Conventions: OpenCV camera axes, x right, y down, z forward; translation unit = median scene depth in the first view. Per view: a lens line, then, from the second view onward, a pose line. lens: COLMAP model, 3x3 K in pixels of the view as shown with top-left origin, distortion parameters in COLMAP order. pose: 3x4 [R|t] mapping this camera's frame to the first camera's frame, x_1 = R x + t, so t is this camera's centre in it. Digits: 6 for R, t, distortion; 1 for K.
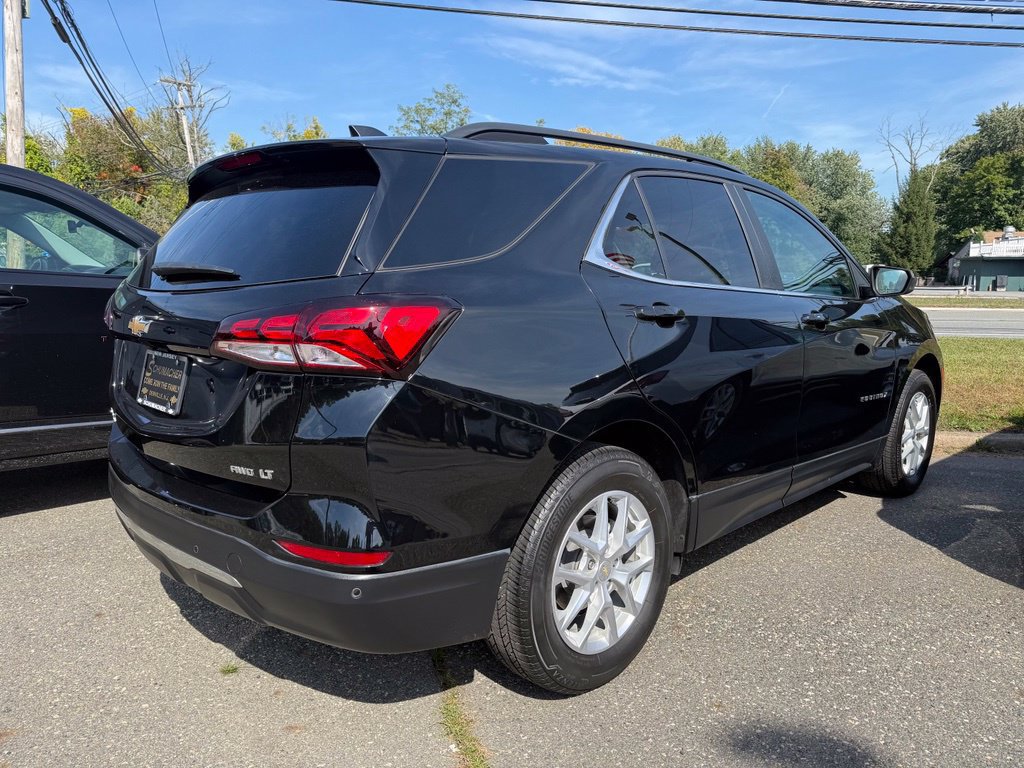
lens RADIAL K [[732.3, 0, 512.0], [0, 732.3, 384.0], [0, 0, 1]] dist [-0.001592, -0.002511]
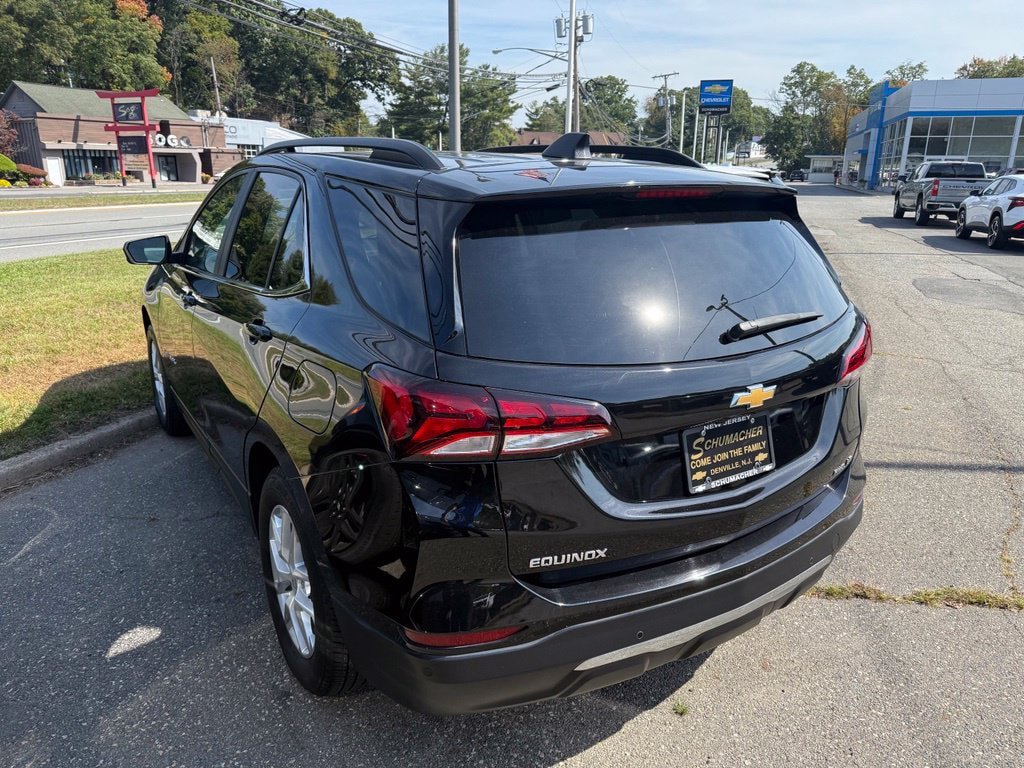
lens RADIAL K [[731.6, 0, 508.2], [0, 731.6, 390.4], [0, 0, 1]] dist [0.001467, -0.006147]
pose [[0.223116, -0.283207, 0.932745, -1.217336], [0.143040, 0.956020, 0.256058, -0.308787], [-0.964240, 0.076289, 0.253813, 0.920060]]
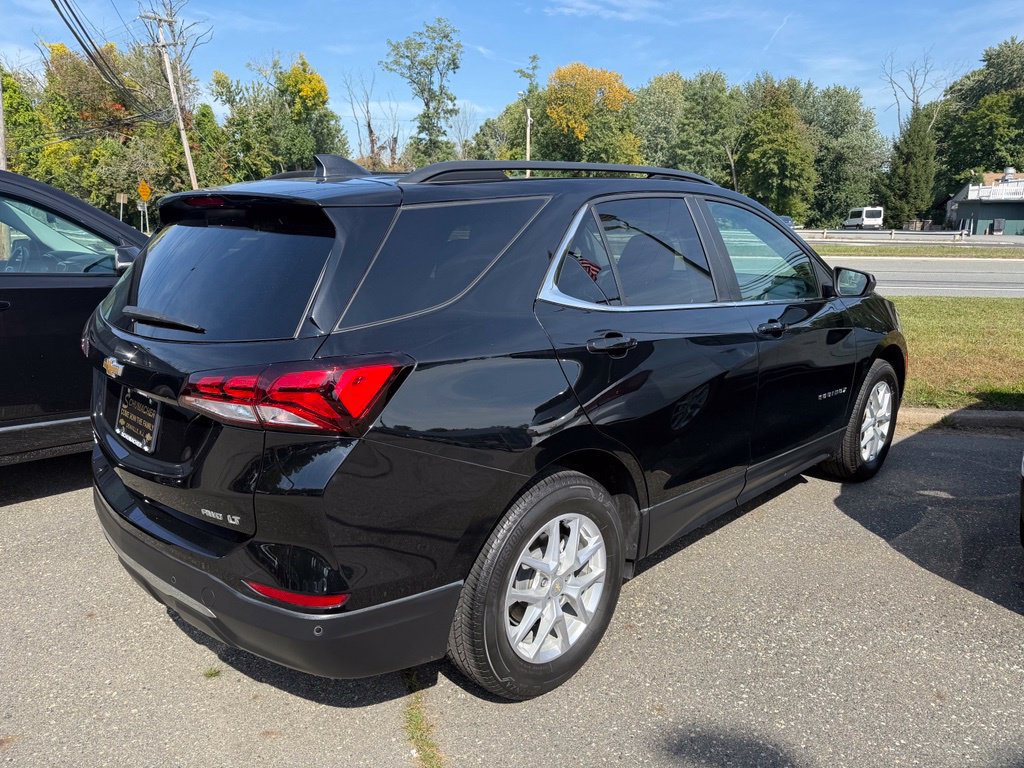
lens RADIAL K [[730.4, 0, 508.7], [0, 730.4, 385.4], [0, 0, 1]] dist [0.001699, -0.005687]
pose [[0.999993, -0.000987, 0.003556, 0.048682], [0.000697, 0.996759, 0.080441, -0.118801], [-0.003624, -0.080438, 0.996753, -0.044873]]
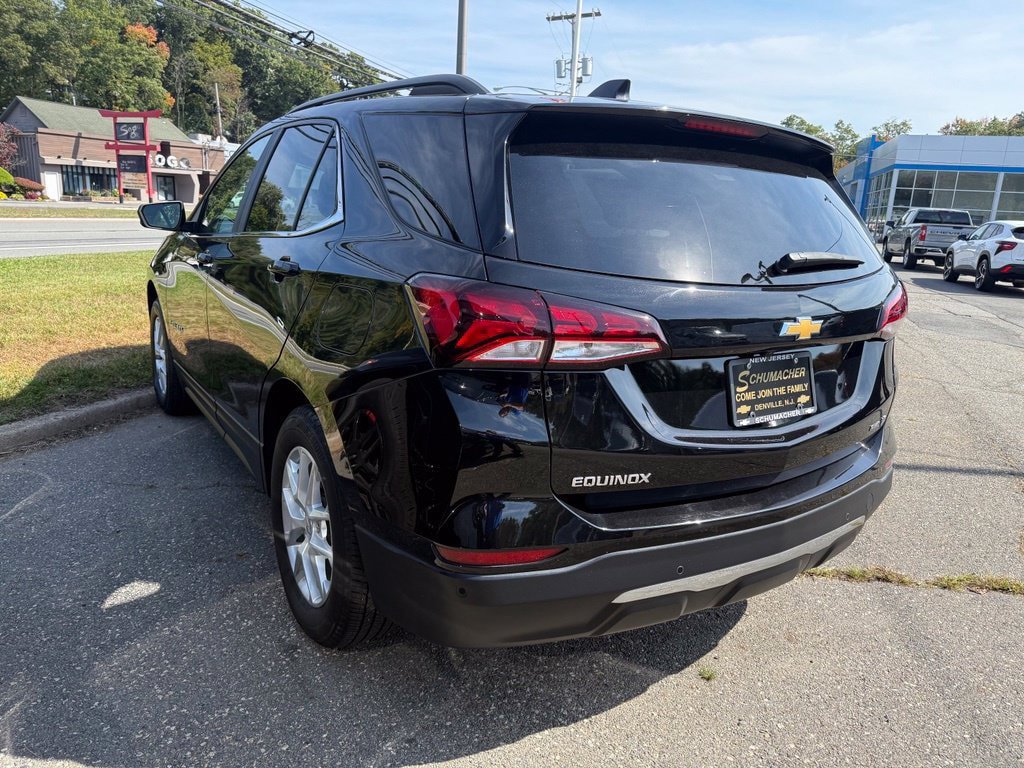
lens RADIAL K [[730.4, 0, 508.7], [0, 730.4, 385.4], [0, 0, 1]] dist [0.001699, -0.005687]
pose [[0.213852, -0.223247, 0.951014, -1.235625], [0.102061, 0.973314, 0.205531, -0.196694], [-0.971520, 0.053108, 0.230930, 0.989361]]
